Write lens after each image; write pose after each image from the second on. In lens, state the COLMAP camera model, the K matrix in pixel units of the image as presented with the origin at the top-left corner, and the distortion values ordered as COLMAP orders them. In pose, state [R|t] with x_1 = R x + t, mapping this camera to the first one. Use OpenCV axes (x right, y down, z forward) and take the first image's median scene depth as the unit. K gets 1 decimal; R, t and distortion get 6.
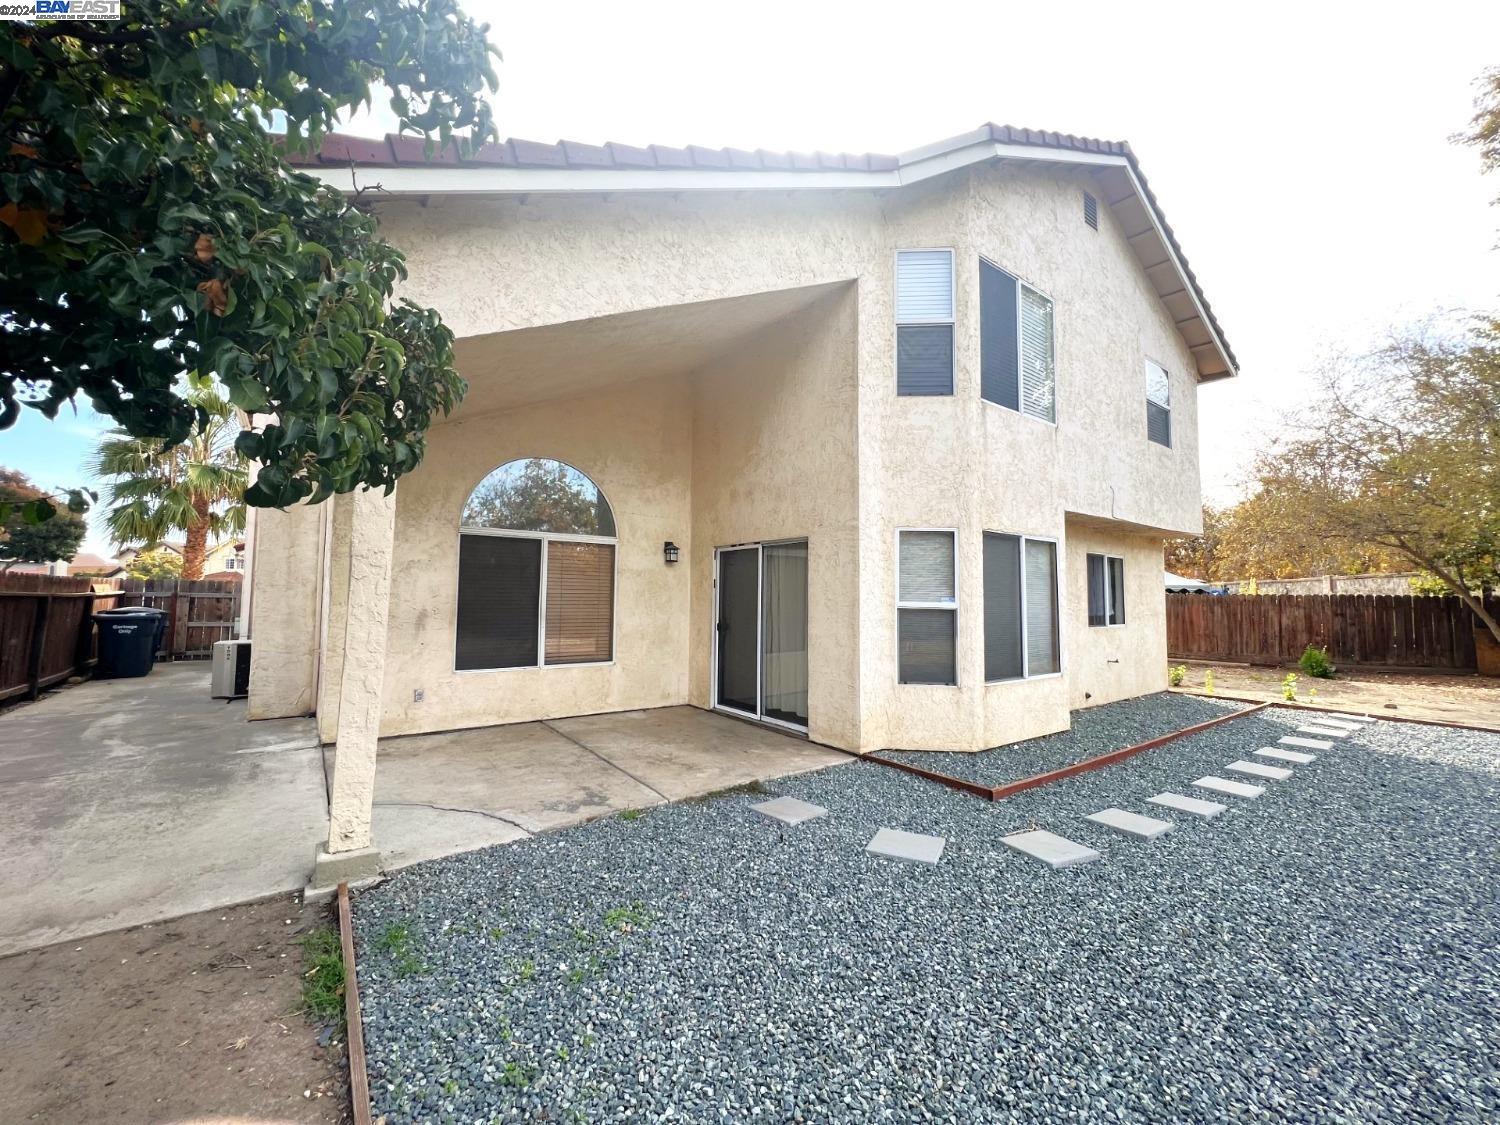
lens RADIAL K [[603.4, 0, 749.2], [0, 603.4, 559.6], [0, 0, 1]] dist [-0.000025, 0.000529]
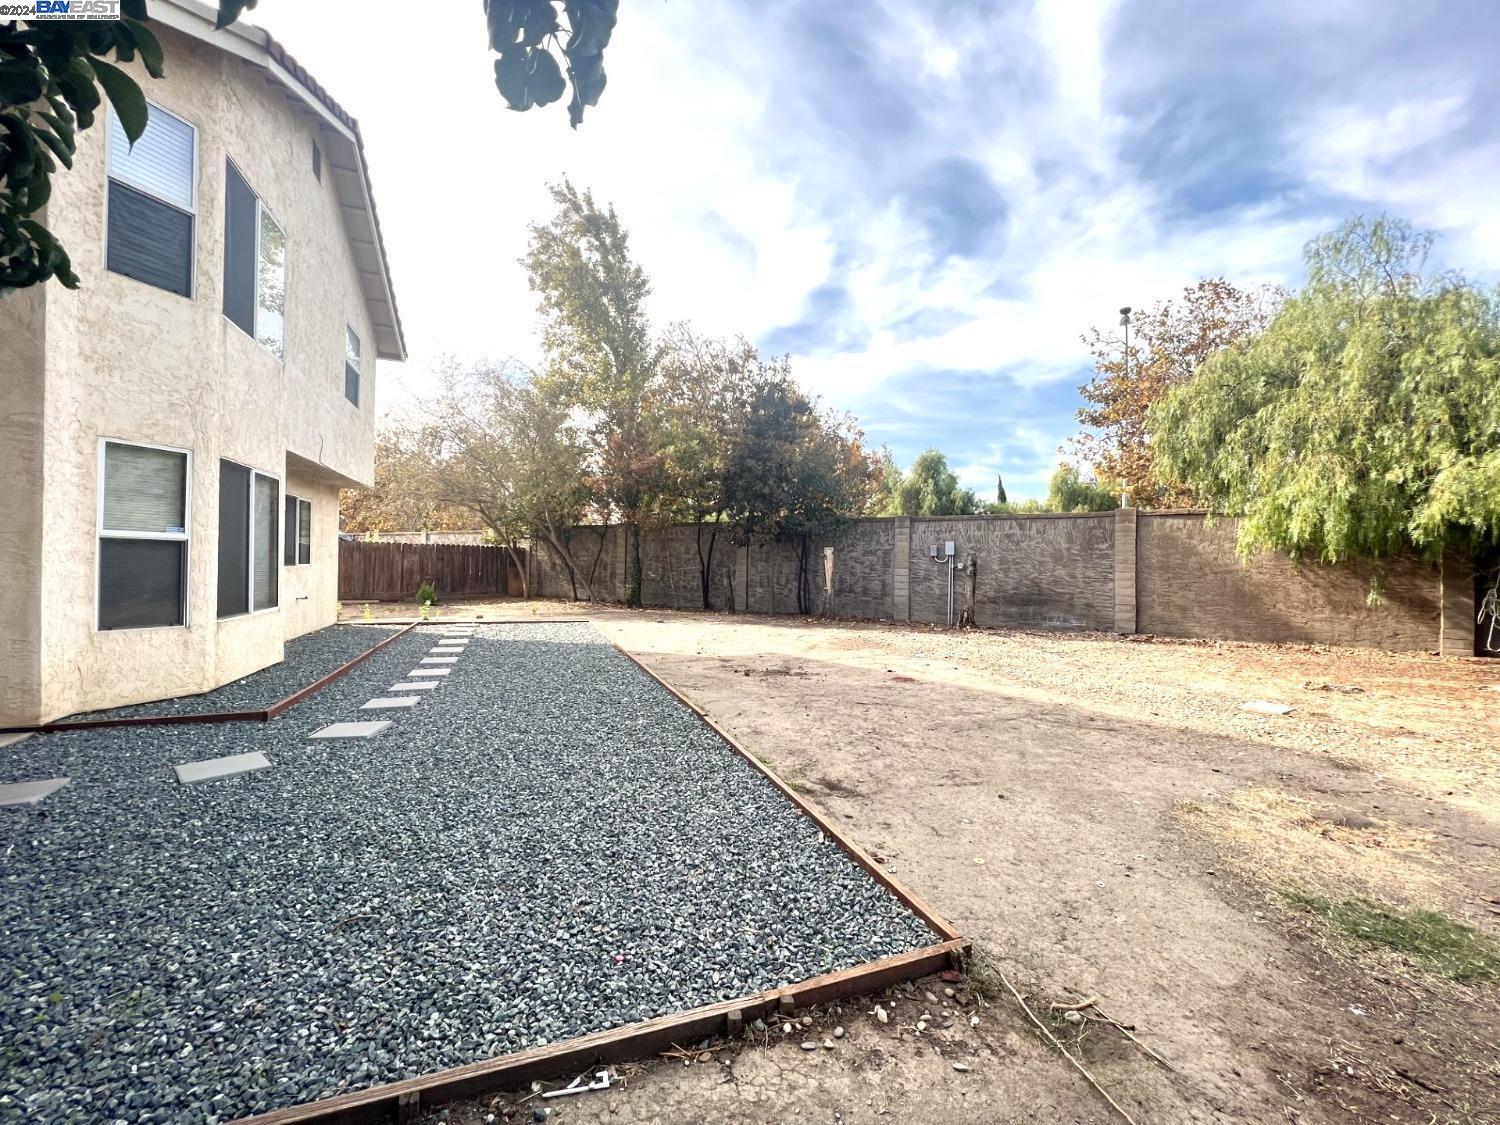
lens RADIAL K [[603.4, 0, 740.6], [0, 603.4, 559.1], [0, 0, 1]] dist [-0.000025, 0.000529]
pose [[0.284336, -0.000626, 0.958725, -0.266744], [-0.073986, 0.997003, 0.022594, 0.026055], [-0.955866, -0.077356, 0.283437, -0.043220]]
